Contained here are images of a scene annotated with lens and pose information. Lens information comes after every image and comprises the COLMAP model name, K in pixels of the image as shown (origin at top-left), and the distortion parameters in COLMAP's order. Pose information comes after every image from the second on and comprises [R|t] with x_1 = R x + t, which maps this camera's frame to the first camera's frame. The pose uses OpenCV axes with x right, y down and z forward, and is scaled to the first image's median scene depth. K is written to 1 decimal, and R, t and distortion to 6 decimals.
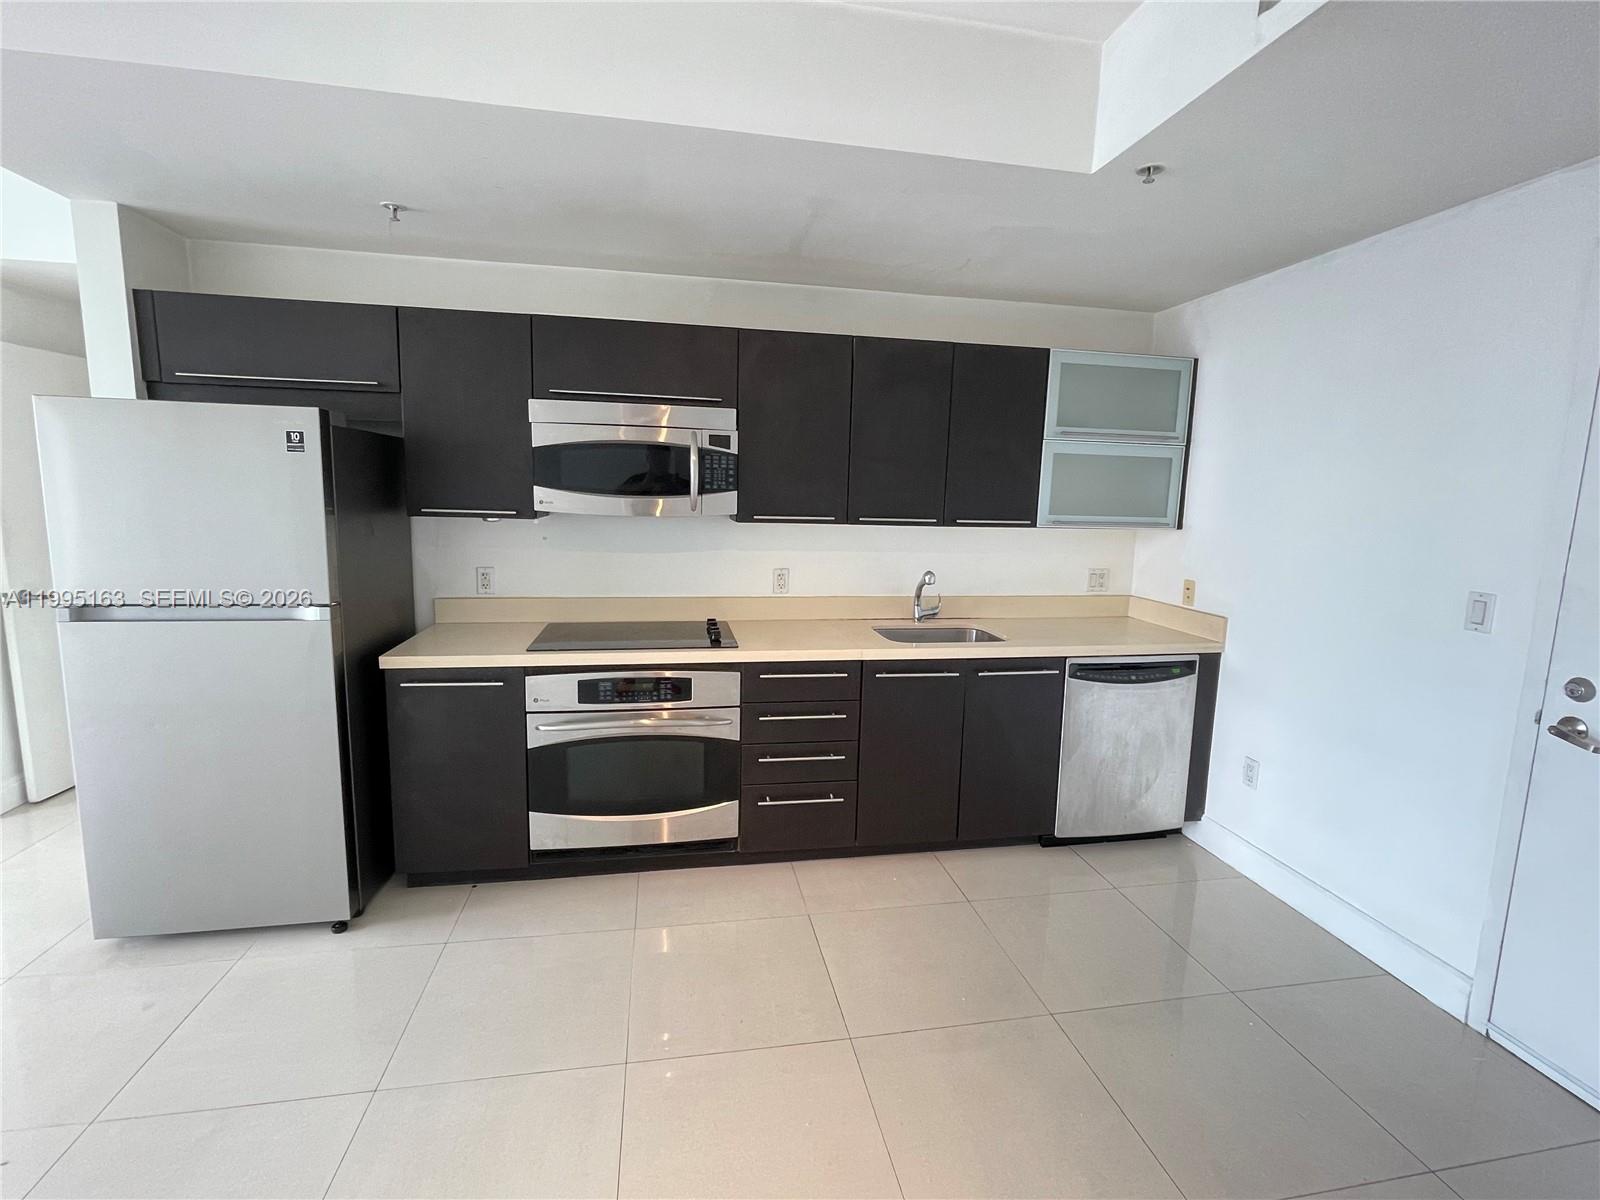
lens RADIAL K [[733.2, 0, 799.7], [0, 733.2, 593.2], [0, 0, 1]] dist [0.001107, 0.000063]
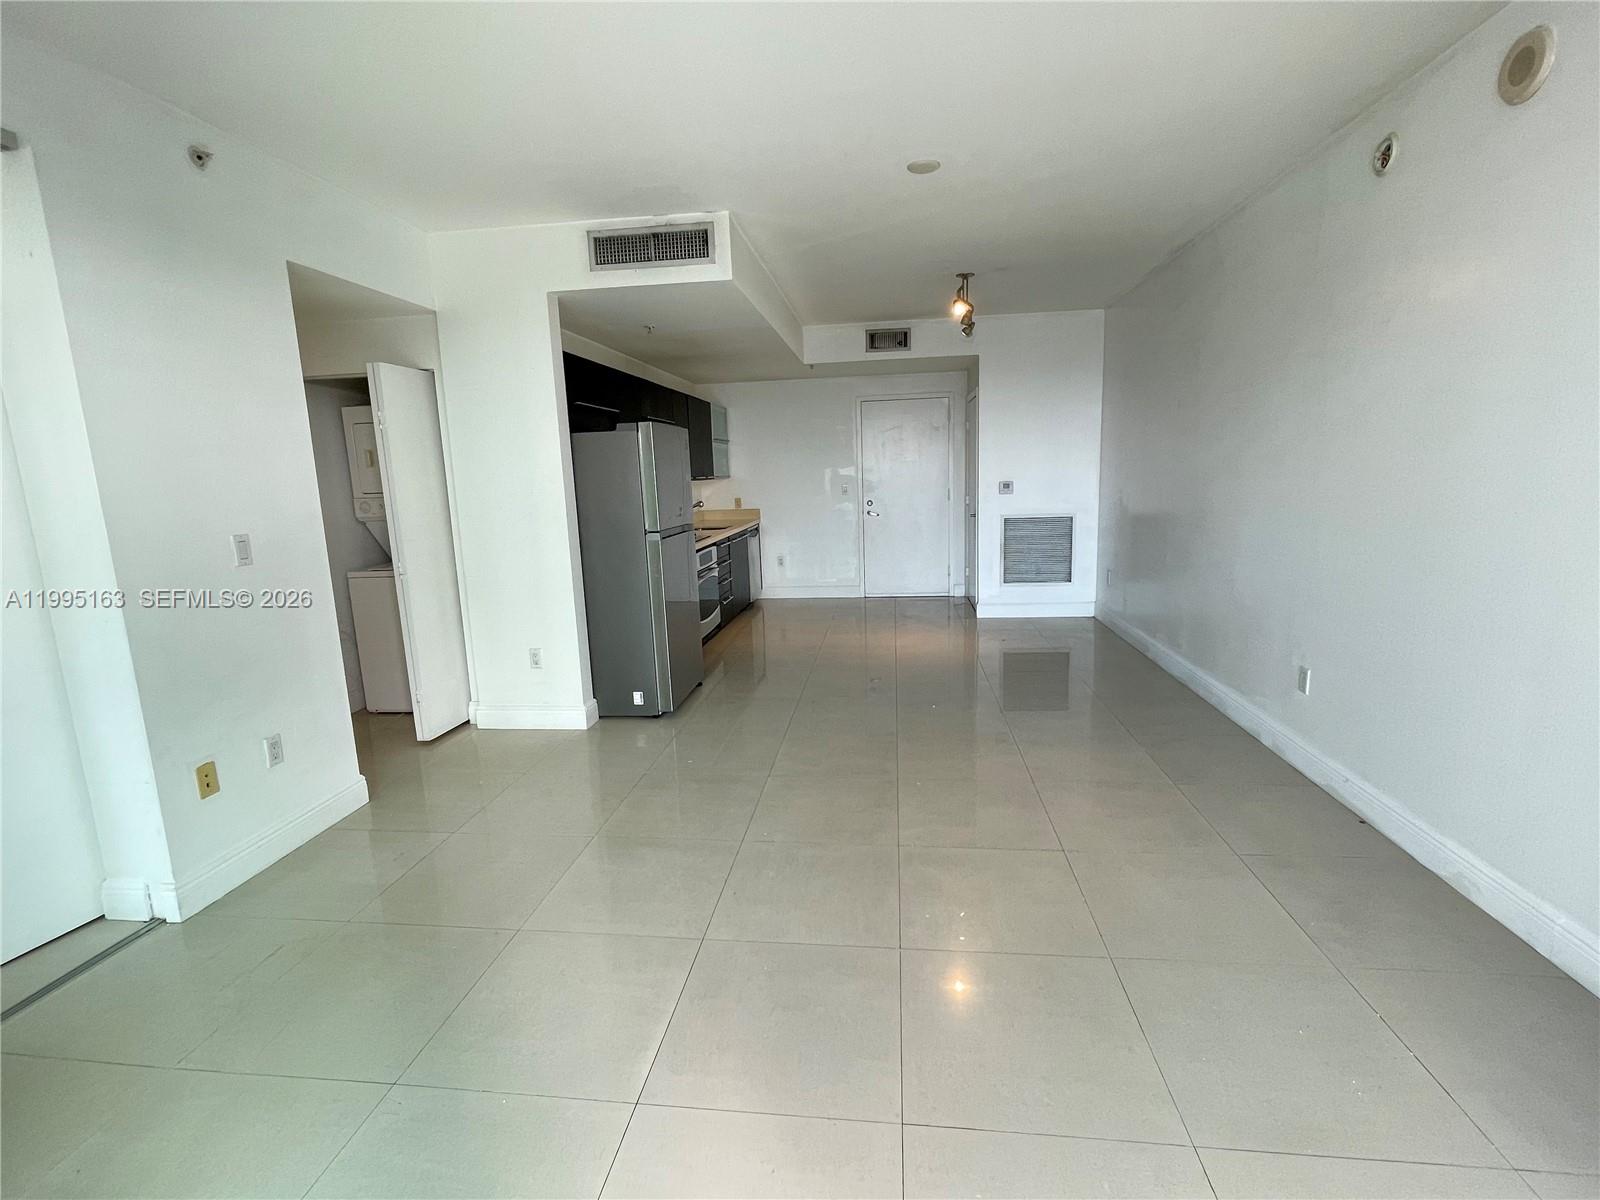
lens RADIAL K [[733.2, 0, 800.6], [0, 733.2, 598.7], [0, 0, 1]] dist [0.001107, 0.000063]
pose [[0.292309, -0.208962, 0.933215, -1.802931], [0.175425, 0.970994, 0.162473, -0.052422], [-0.940097, 0.116217, 0.320487, 0.050211]]
